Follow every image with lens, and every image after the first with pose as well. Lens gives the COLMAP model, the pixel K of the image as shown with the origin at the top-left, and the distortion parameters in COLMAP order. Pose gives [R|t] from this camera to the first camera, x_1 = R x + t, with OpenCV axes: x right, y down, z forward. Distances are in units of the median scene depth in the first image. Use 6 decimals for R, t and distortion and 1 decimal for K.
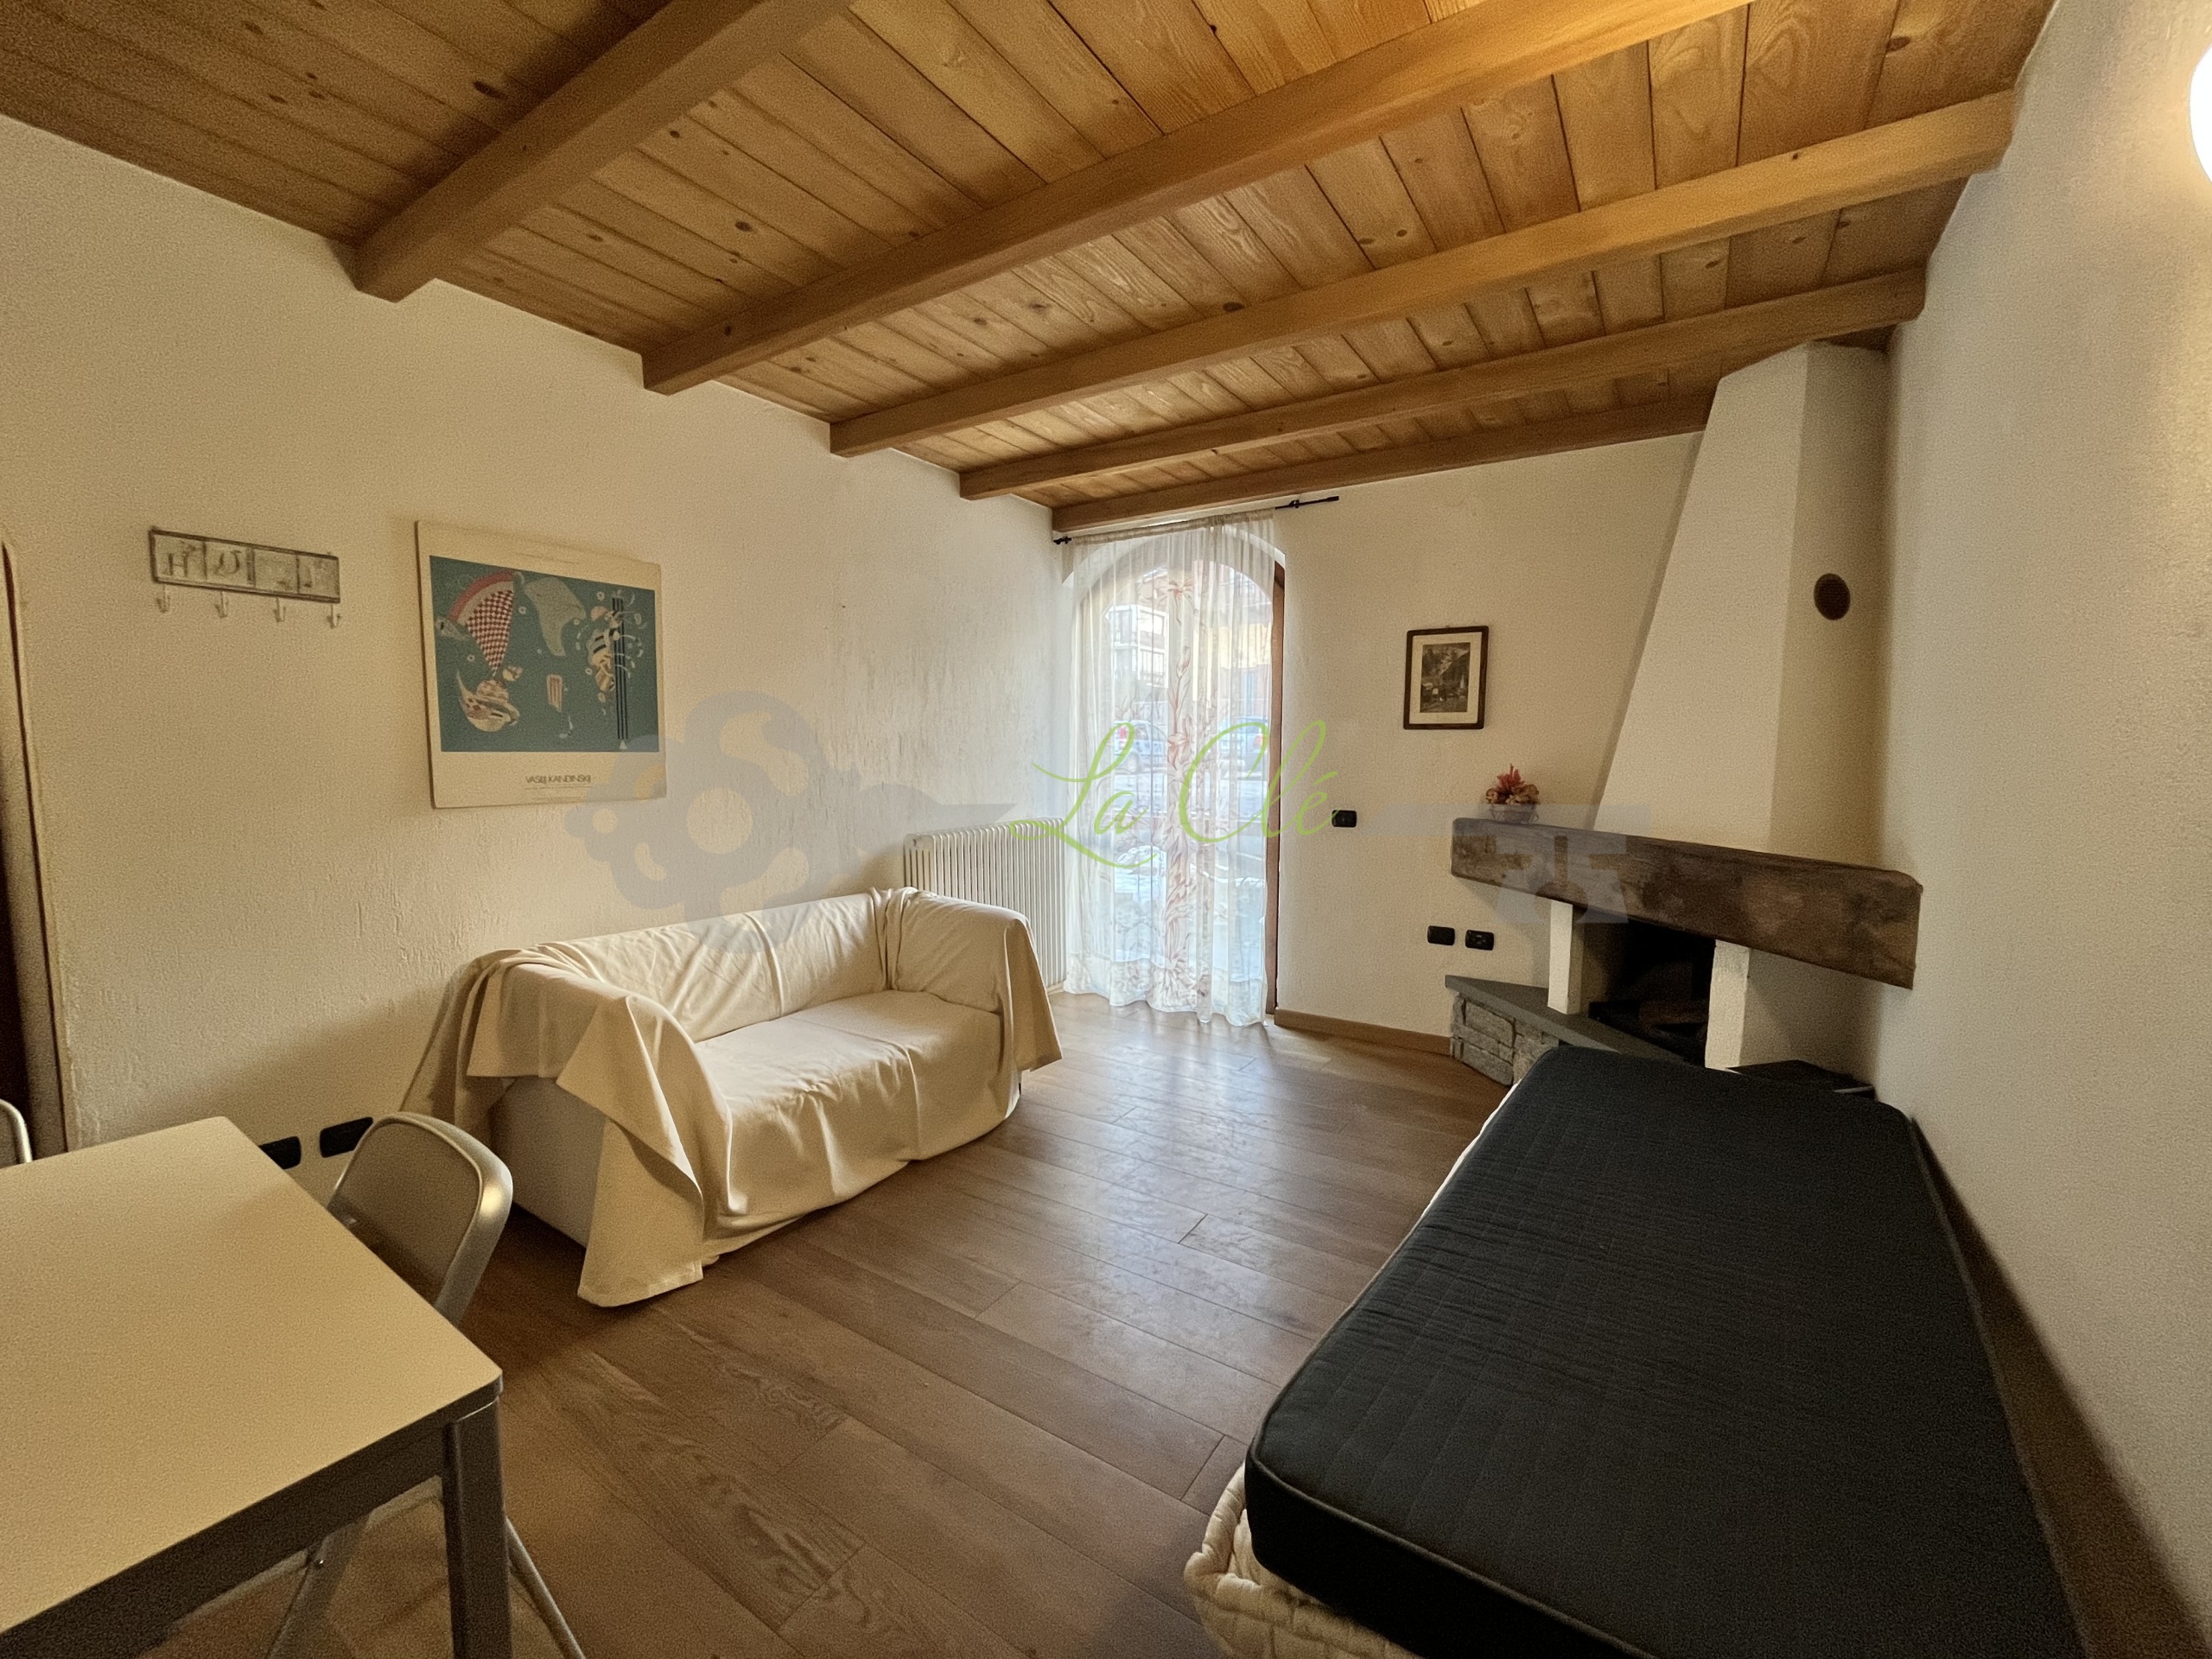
lens RADIAL K [[893.4, 0, 1106.3], [0, 893.4, 827.6], [0, 0, 1]] dist [-0.001925, 0.000333]
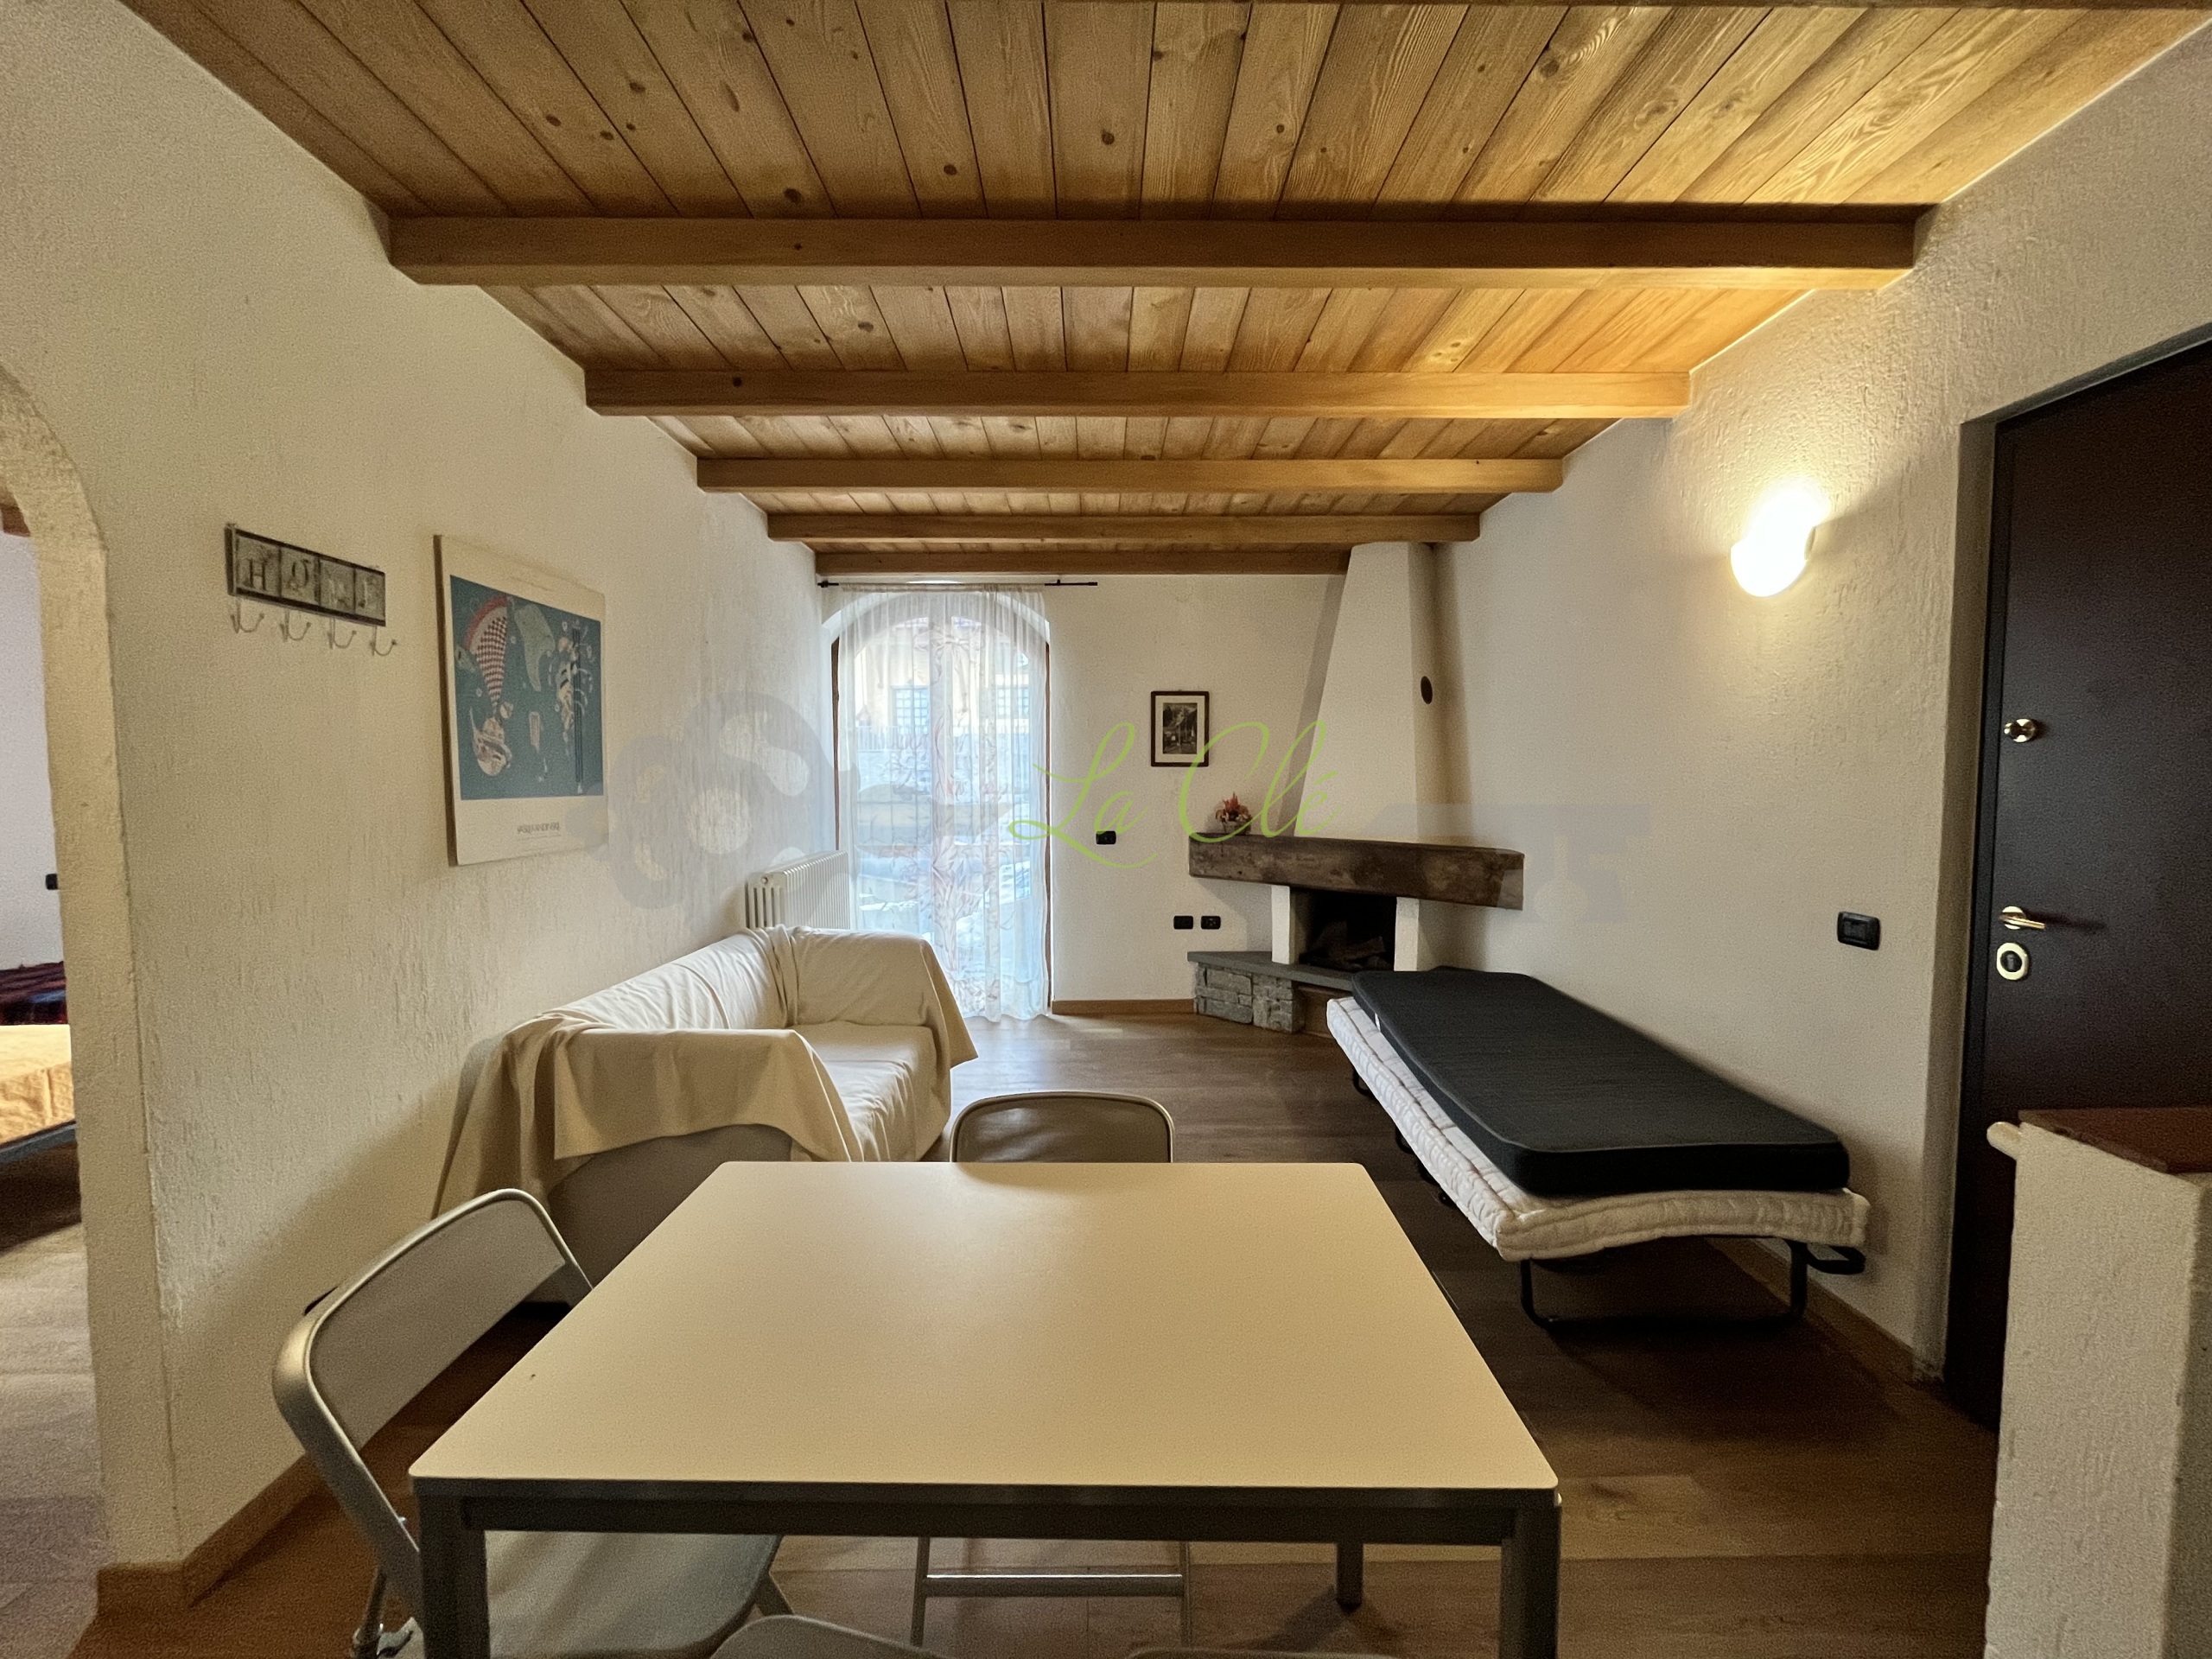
lens RADIAL K [[893.4, 0, 1100.4], [0, 893.4, 829.5], [0, 0, 1]] dist [-0.001925, 0.000333]
pose [[0.831524, -0.040266, 0.554028, -0.612597], [0.056415, 0.998334, -0.012113, -0.009632], [-0.552617, 0.041327, 0.832410, -0.052225]]
